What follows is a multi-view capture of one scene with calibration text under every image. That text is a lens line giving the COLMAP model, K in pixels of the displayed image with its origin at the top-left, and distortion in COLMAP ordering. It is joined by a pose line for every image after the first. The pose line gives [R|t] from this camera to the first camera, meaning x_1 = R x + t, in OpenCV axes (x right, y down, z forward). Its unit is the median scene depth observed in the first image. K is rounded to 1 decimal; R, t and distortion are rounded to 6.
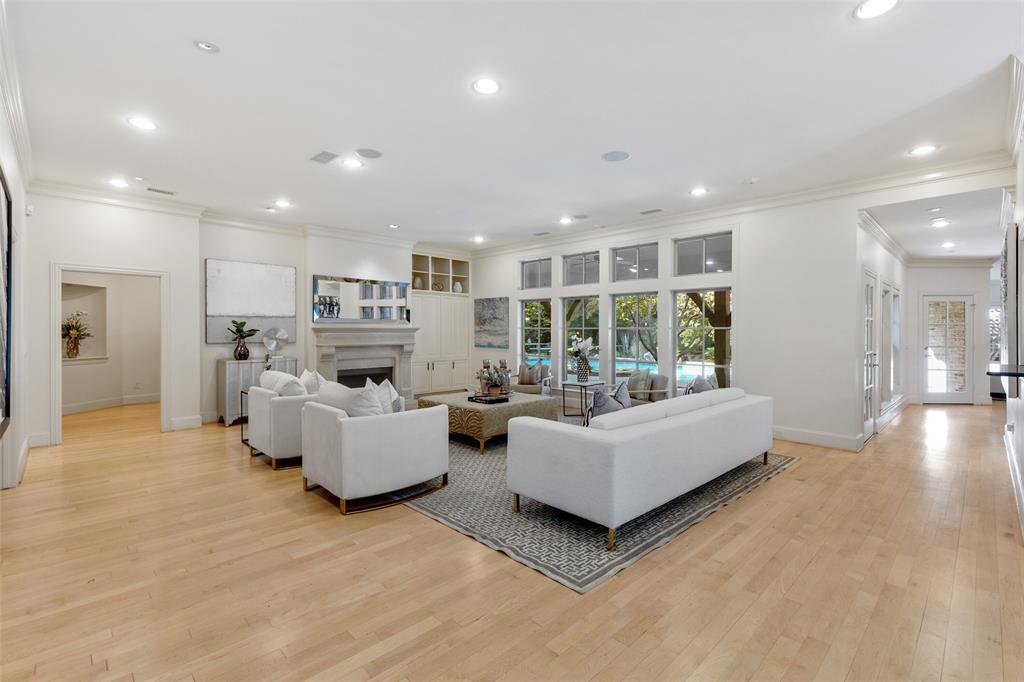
lens RADIAL K [[457.8, 0, 516.7], [0, 457.8, 338.0], [0, 0, 1]] dist [0.000586, 0.000255]
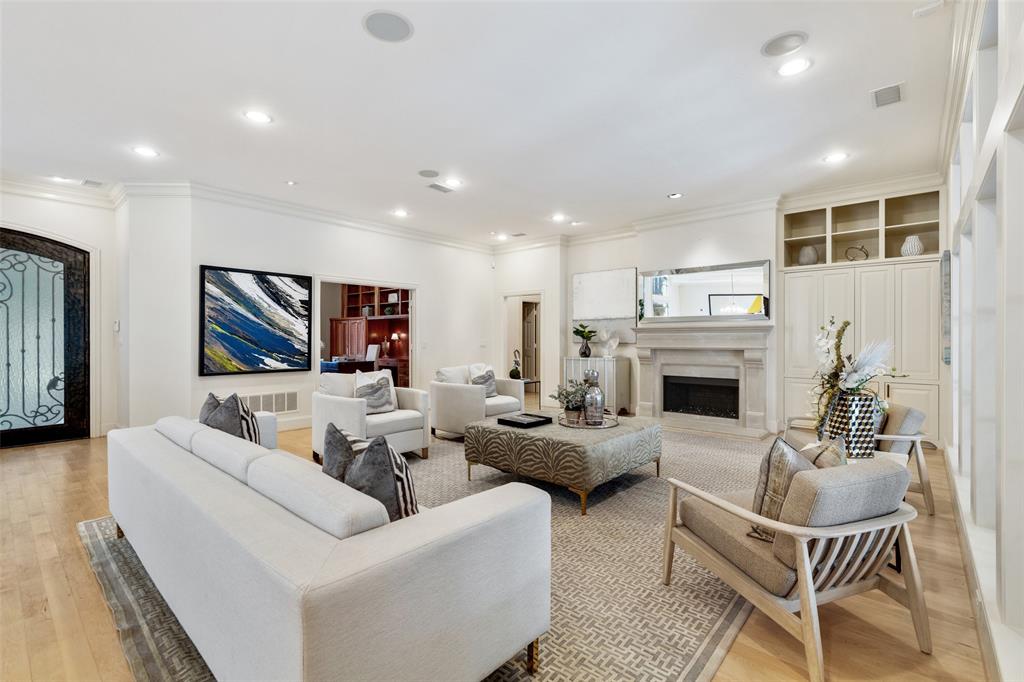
lens RADIAL K [[457.8, 0, 516.7], [0, 457.8, 338.0], [0, 0, 1]] dist [0.000586, 0.000255]
pose [[0.075465, -0.000345, -0.997148, 0.445215], [-0.009796, 0.999951, -0.001087, 0.001290], [0.997100, 0.009851, 0.075458, 0.616509]]
